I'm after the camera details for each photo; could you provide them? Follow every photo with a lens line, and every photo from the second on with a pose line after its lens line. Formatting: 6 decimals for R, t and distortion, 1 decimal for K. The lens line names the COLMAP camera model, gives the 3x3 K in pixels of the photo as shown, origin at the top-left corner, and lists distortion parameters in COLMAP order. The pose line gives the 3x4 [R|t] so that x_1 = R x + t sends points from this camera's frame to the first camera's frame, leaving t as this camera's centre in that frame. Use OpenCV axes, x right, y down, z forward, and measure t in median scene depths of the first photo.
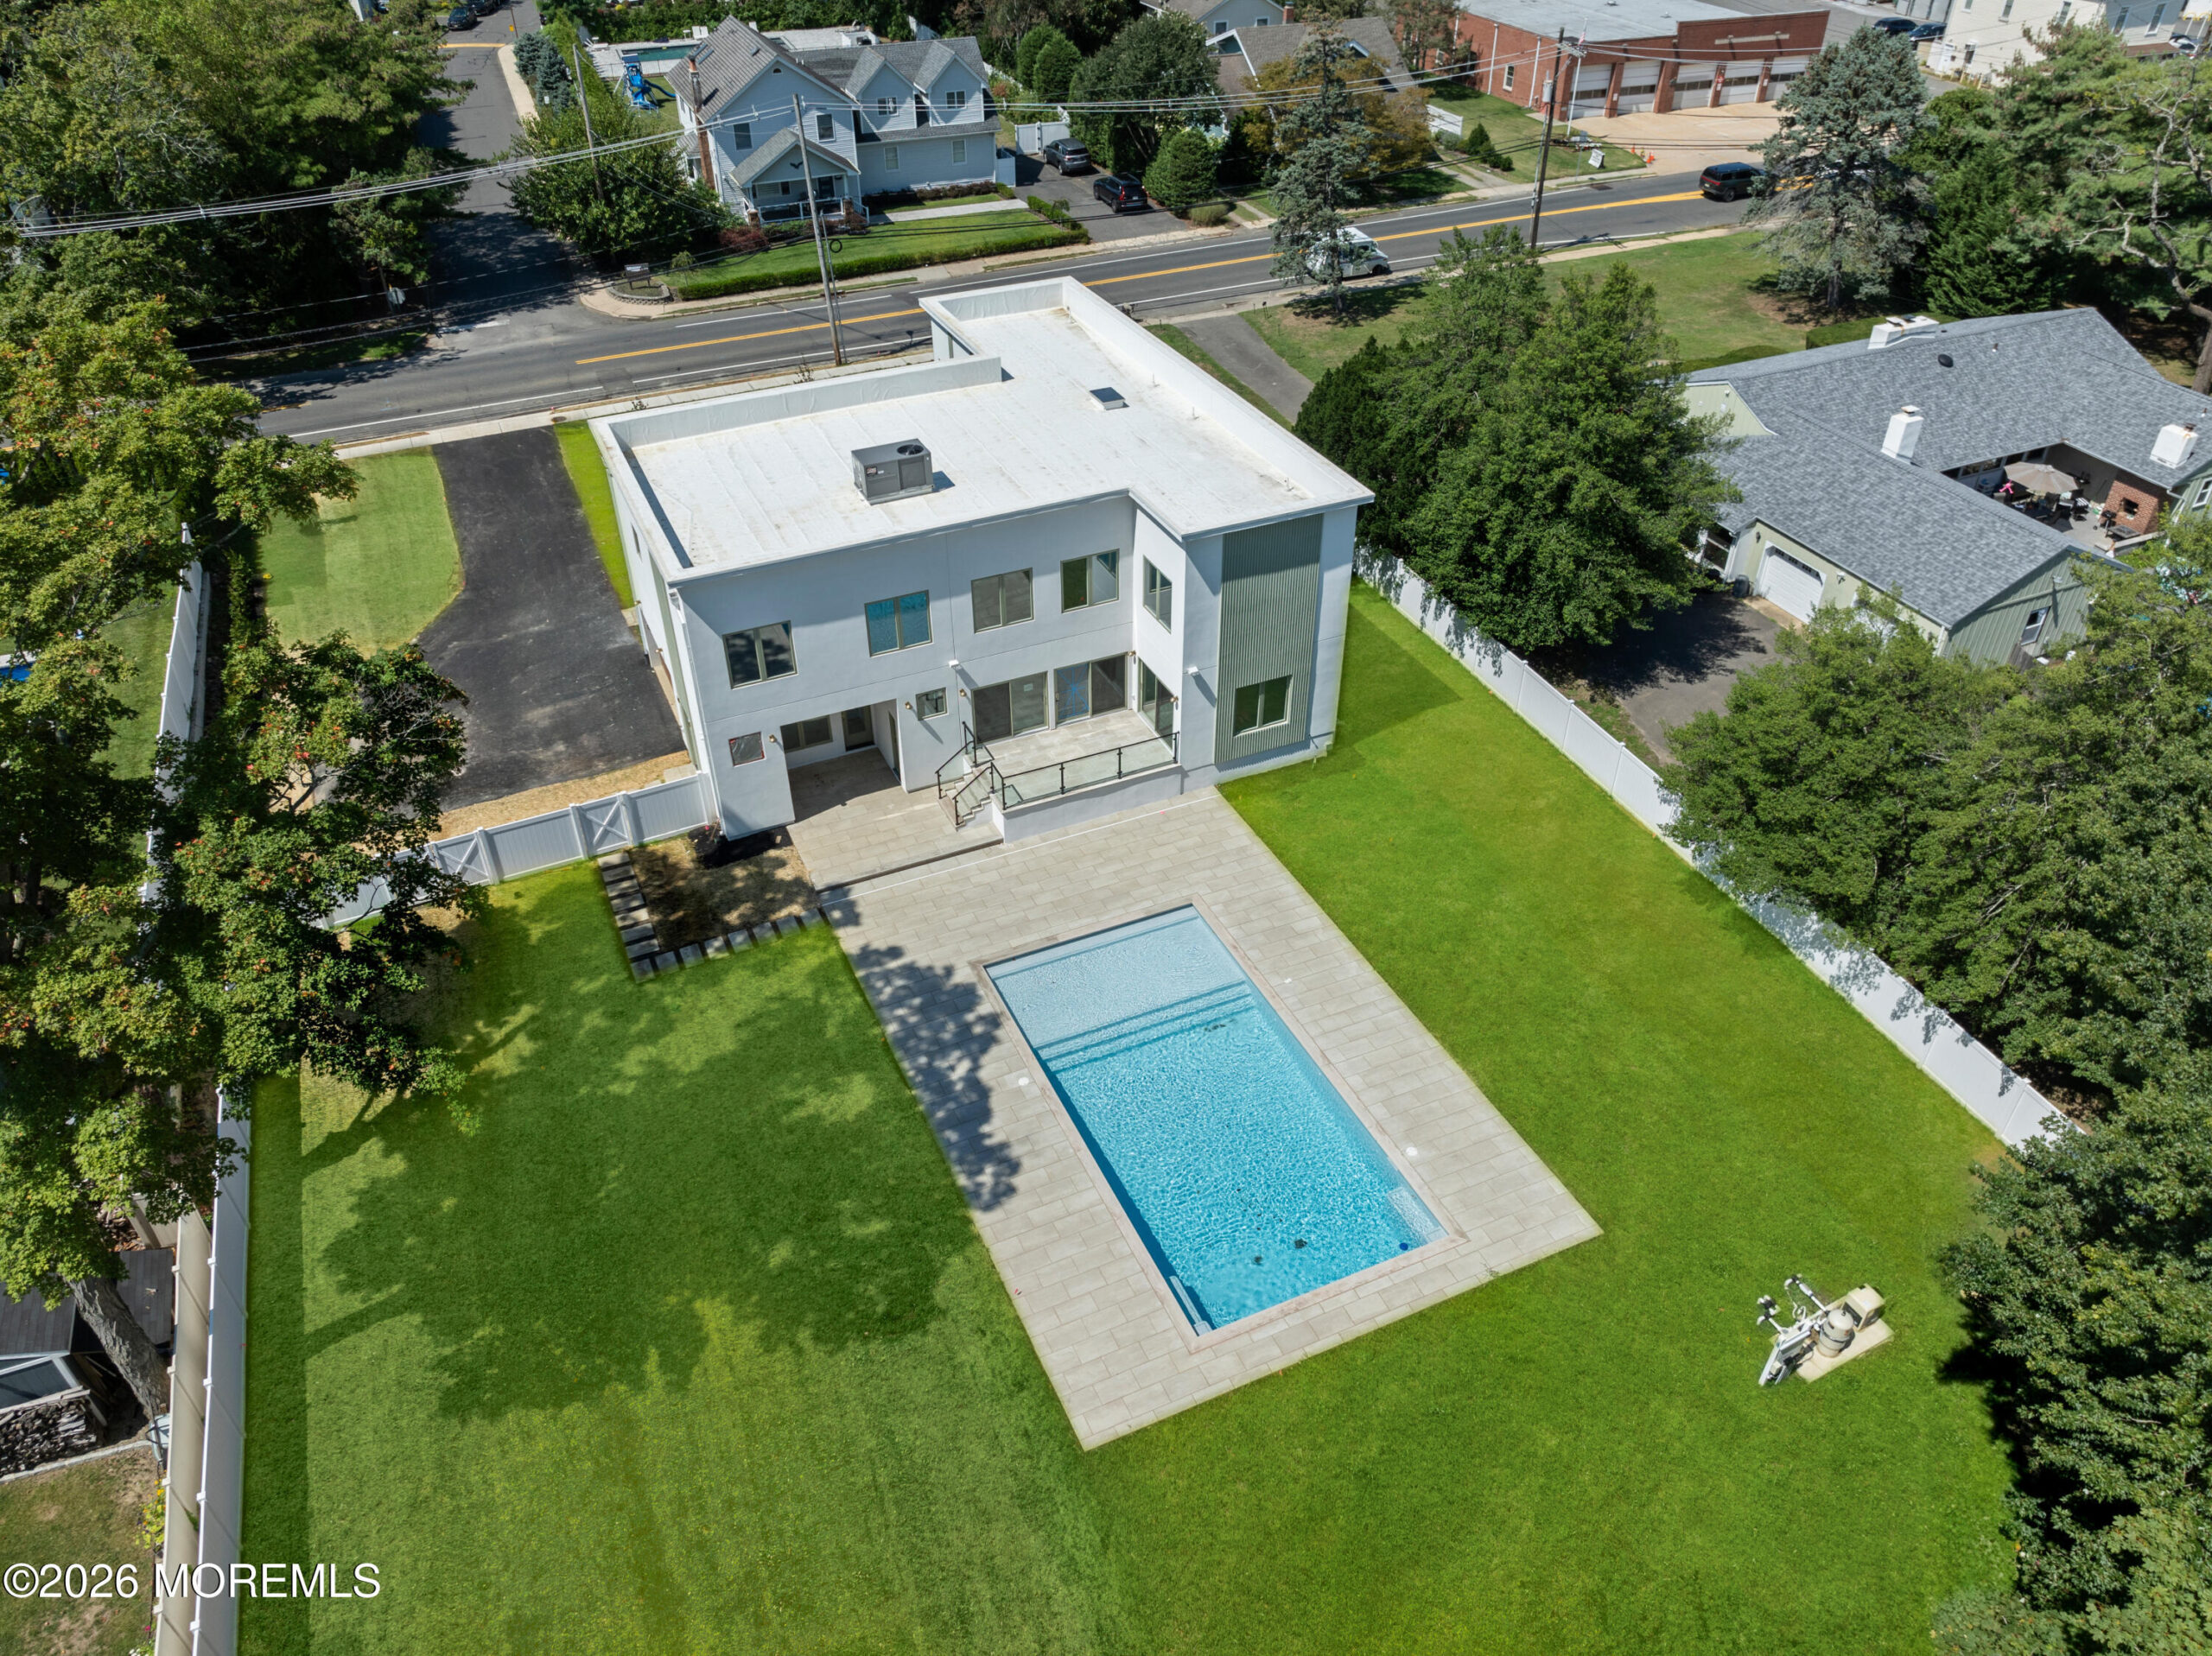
lens RADIAL K [[1554.8, 0, 1108.4], [0, 1554.8, 836.4], [0, 0, 1]] dist [-0.039176, 0.001850]
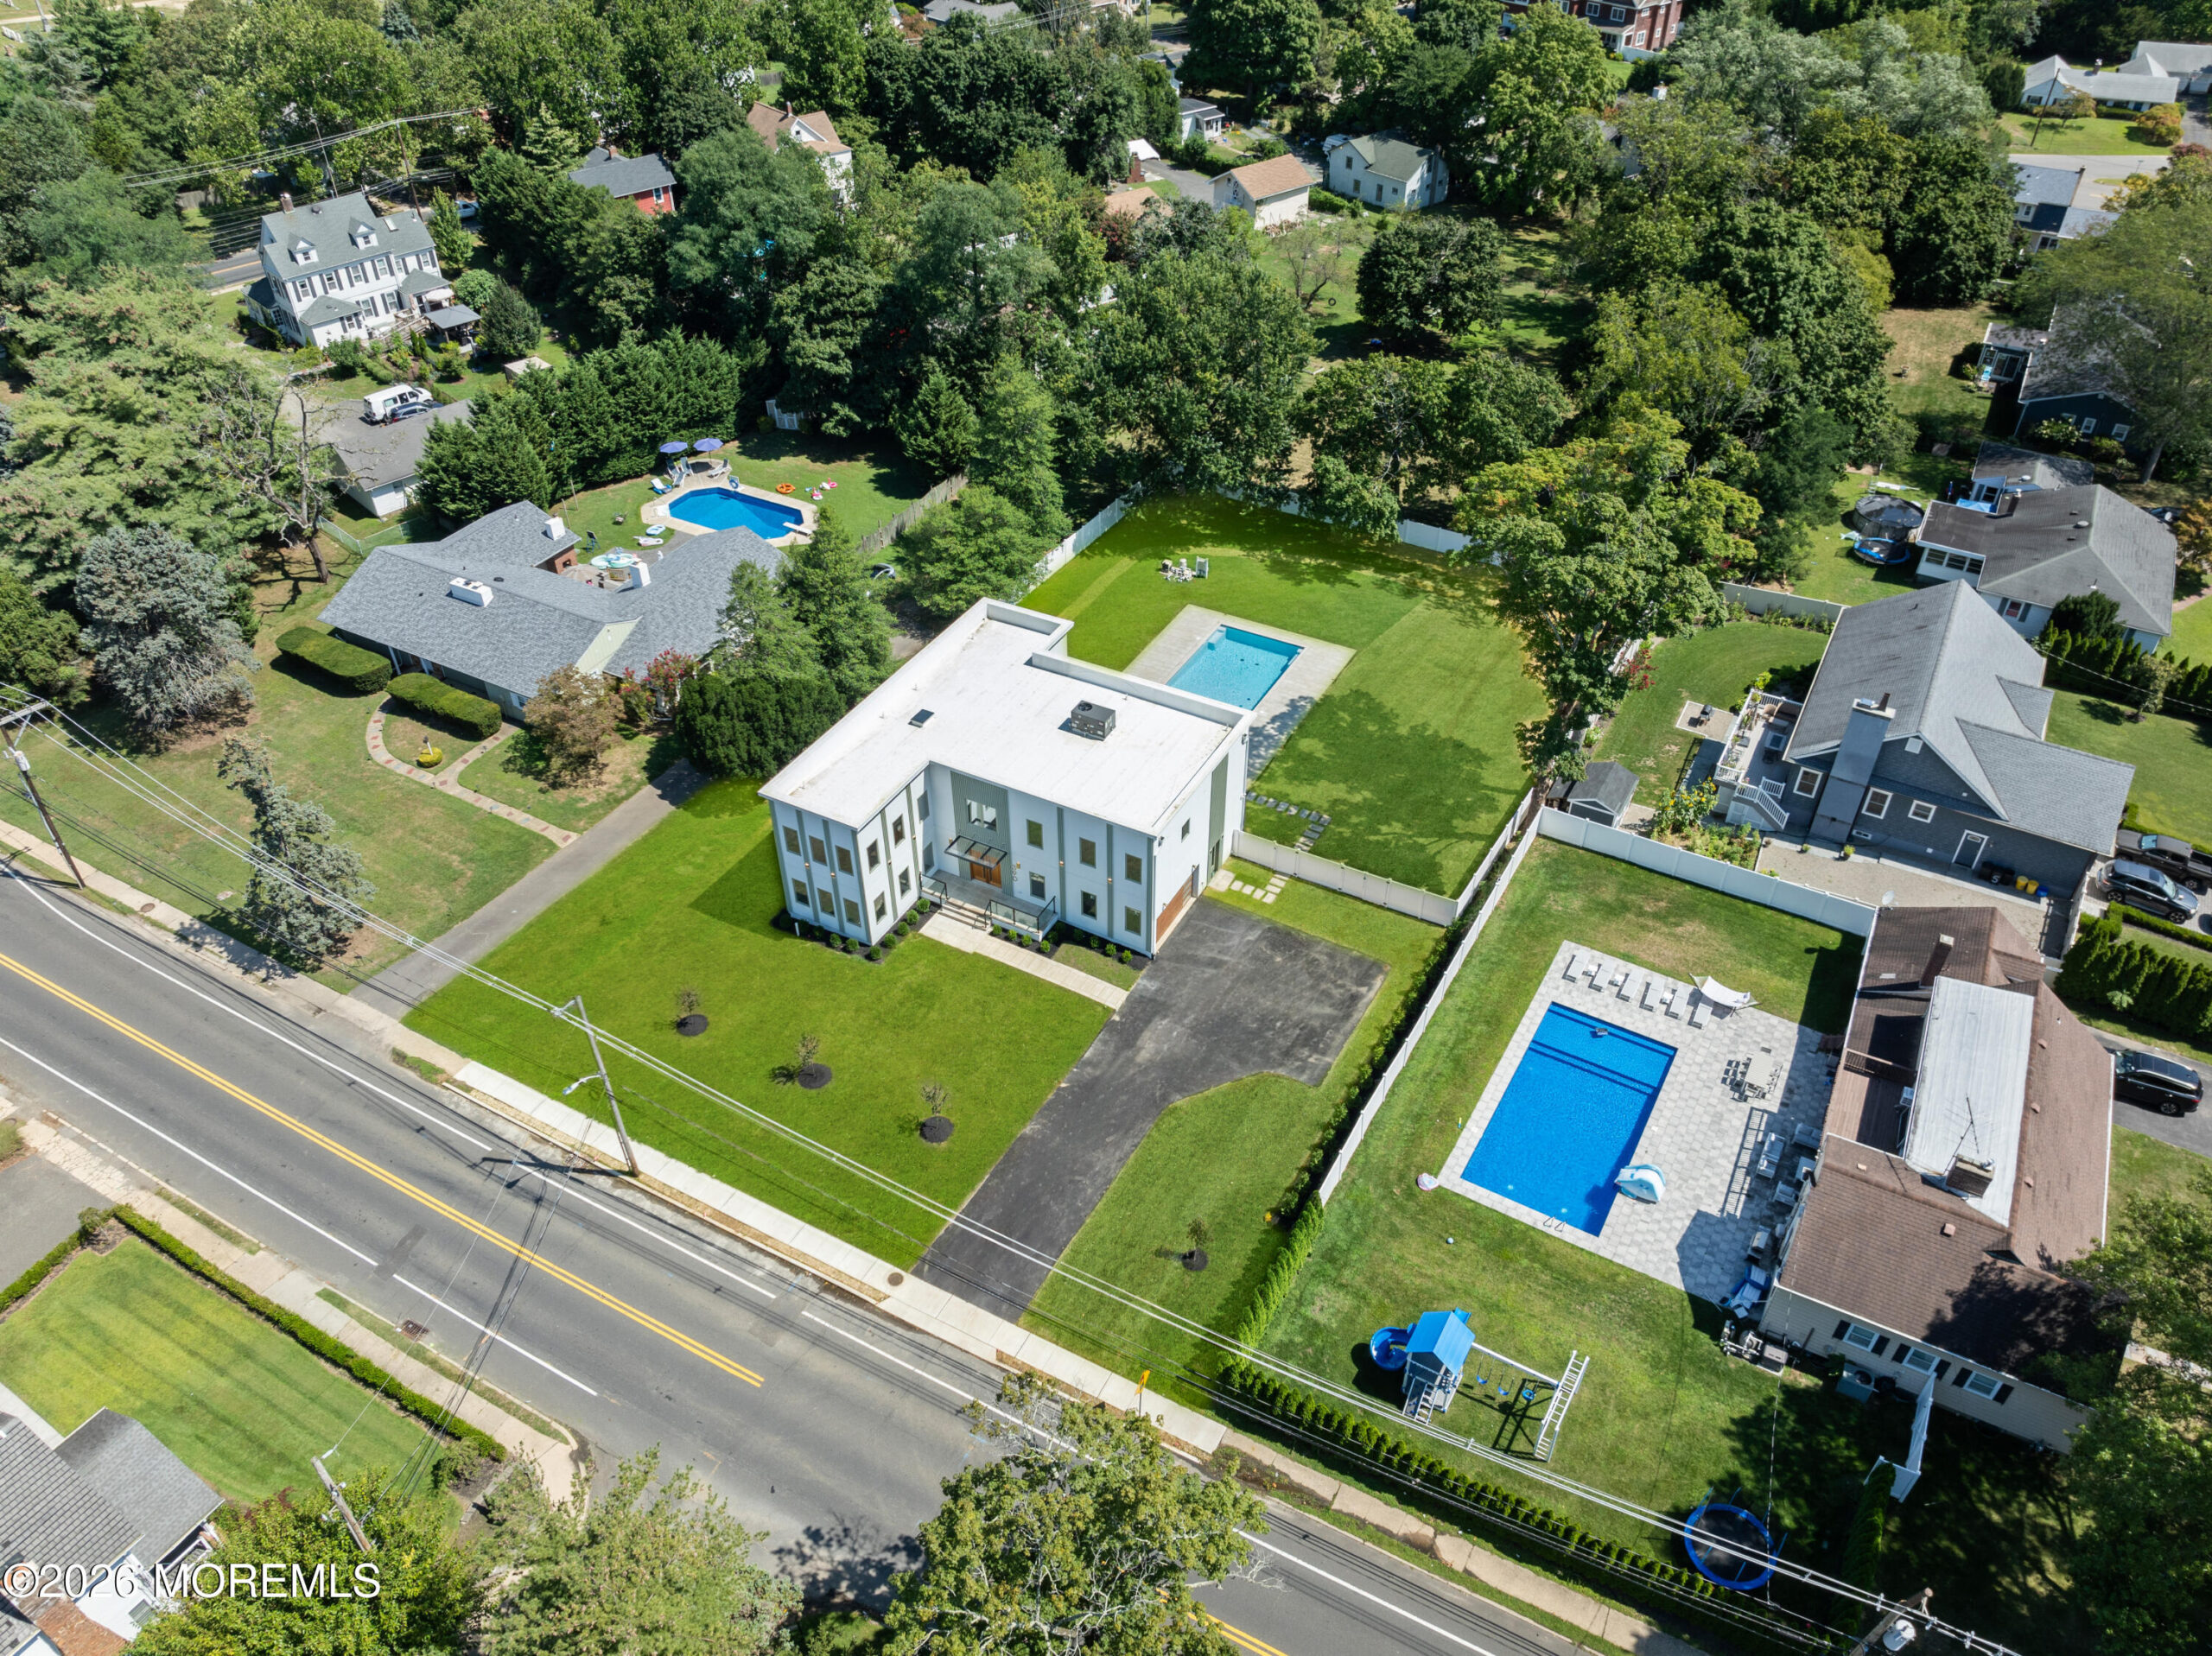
lens RADIAL K [[1554.8, 0, 1108.4], [0, 1554.8, 836.4], [0, 0, 1]] dist [-0.039176, 0.001850]
pose [[-0.596636, -0.506437, 0.622532, -1.266487], [0.493398, 0.380306, 0.782257, -1.497324], [-0.632917, 0.773879, 0.022971, 0.987476]]
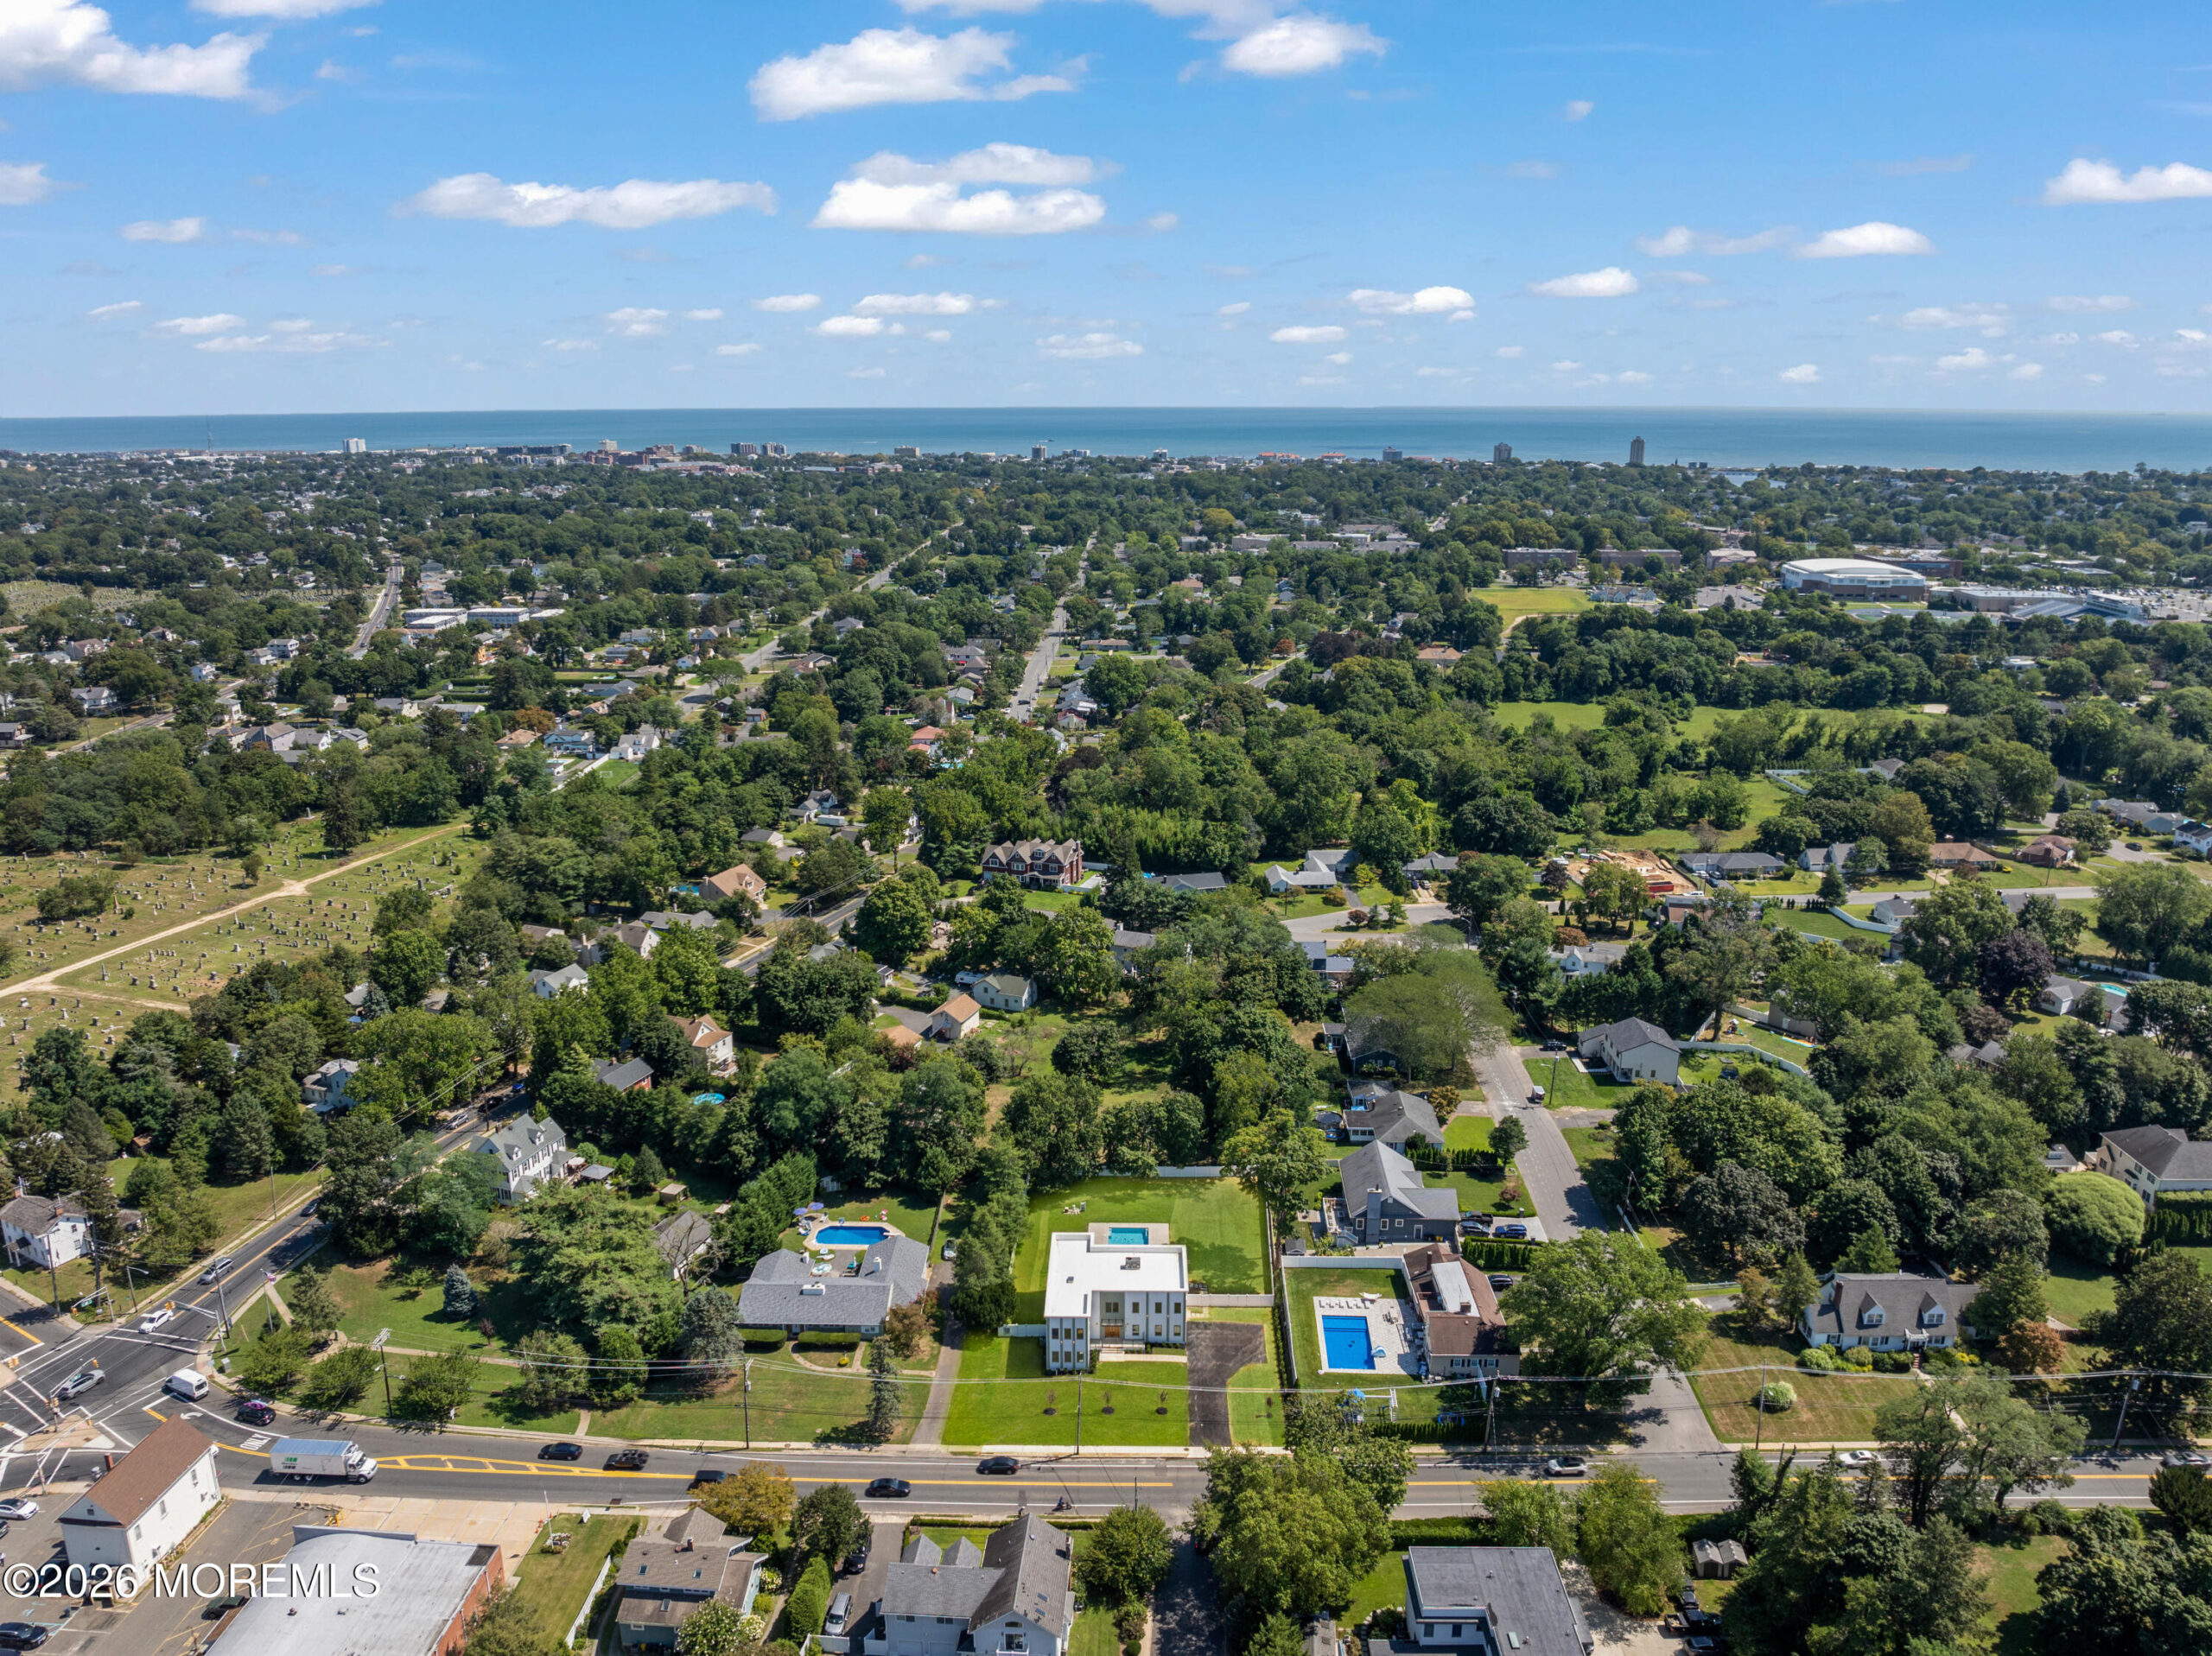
lens RADIAL K [[1554.8, 0, 1108.4], [0, 1554.8, 836.4], [0, 0, 1]] dist [-0.039176, 0.001850]
pose [[-0.900268, -0.115097, 0.419845, -1.808377], [0.267739, 0.614071, 0.742451, -4.330189], [-0.343268, 0.780814, -0.522013, 2.340422]]
